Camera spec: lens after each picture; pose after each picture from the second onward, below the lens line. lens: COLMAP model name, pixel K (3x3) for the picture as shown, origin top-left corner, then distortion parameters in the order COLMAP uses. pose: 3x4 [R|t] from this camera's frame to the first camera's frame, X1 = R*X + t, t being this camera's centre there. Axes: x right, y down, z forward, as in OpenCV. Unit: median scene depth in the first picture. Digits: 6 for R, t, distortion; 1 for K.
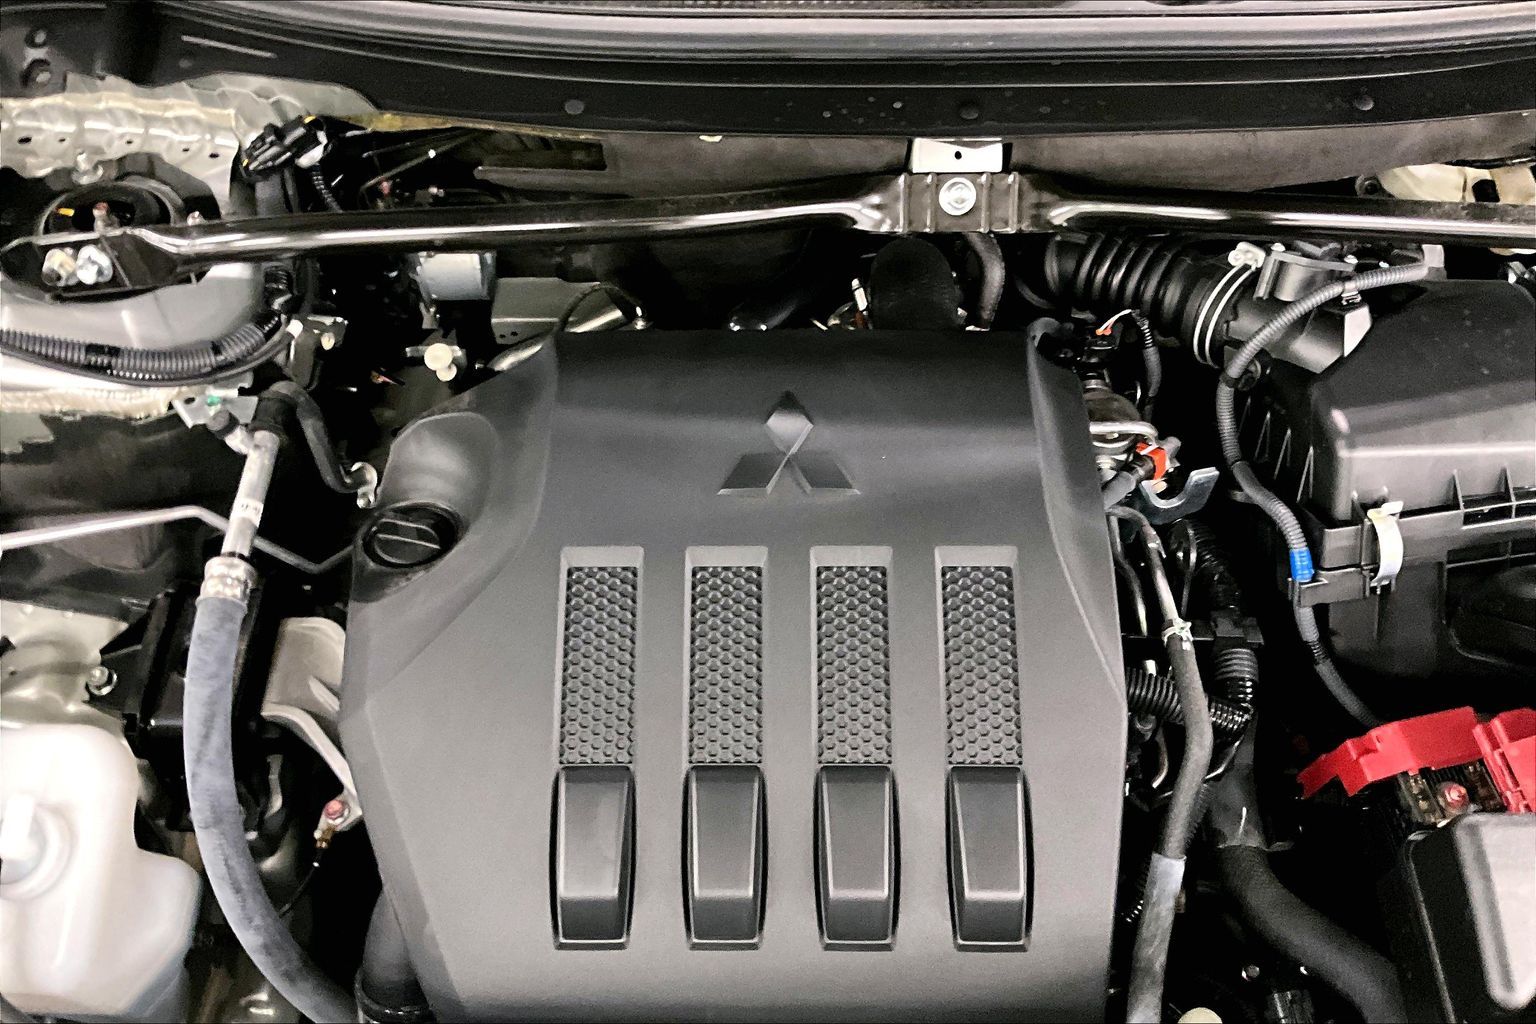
lens RADIAL K [[1281.6, 0, 768.5], [0, 1281.6, 512.2], [0, 0, 1]] dist [0.095421, -0.191179]
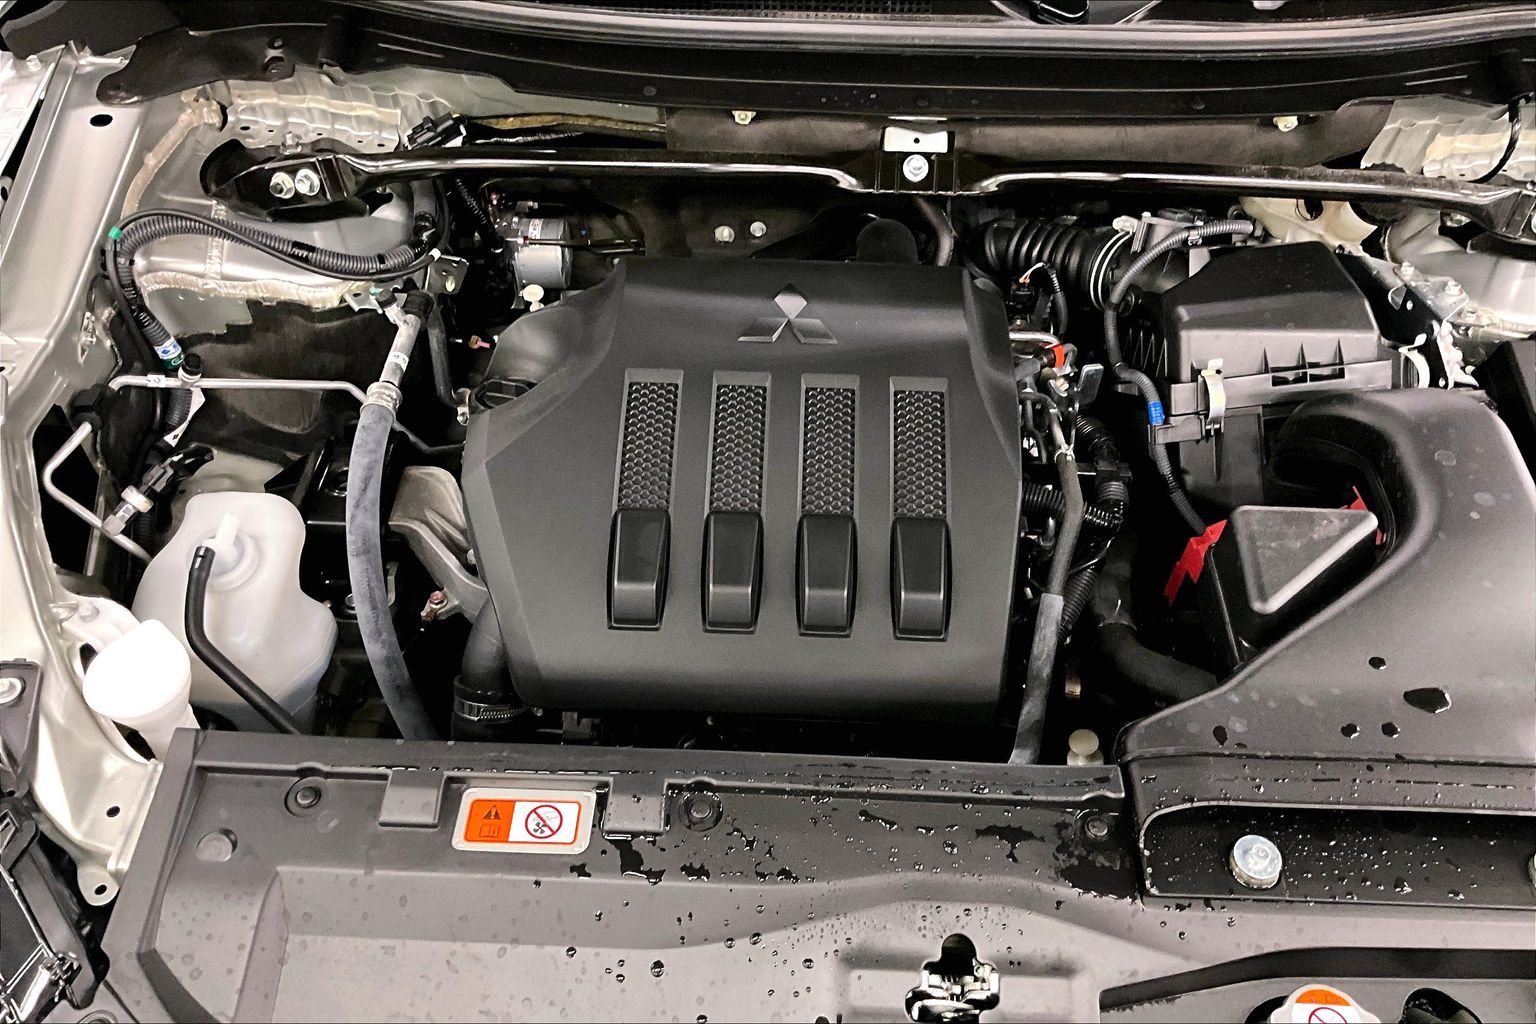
lens RADIAL K [[1281.6, 0, 765.3], [0, 1281.6, 512.5], [0, 0, 1]] dist [0.095421, -0.191179]
pose [[0.999199, 0.037138, -0.014898, 0.017431], [-0.039160, 0.984102, -0.173234, 0.375050], [0.008228, 0.173679, 0.984768, -0.322168]]
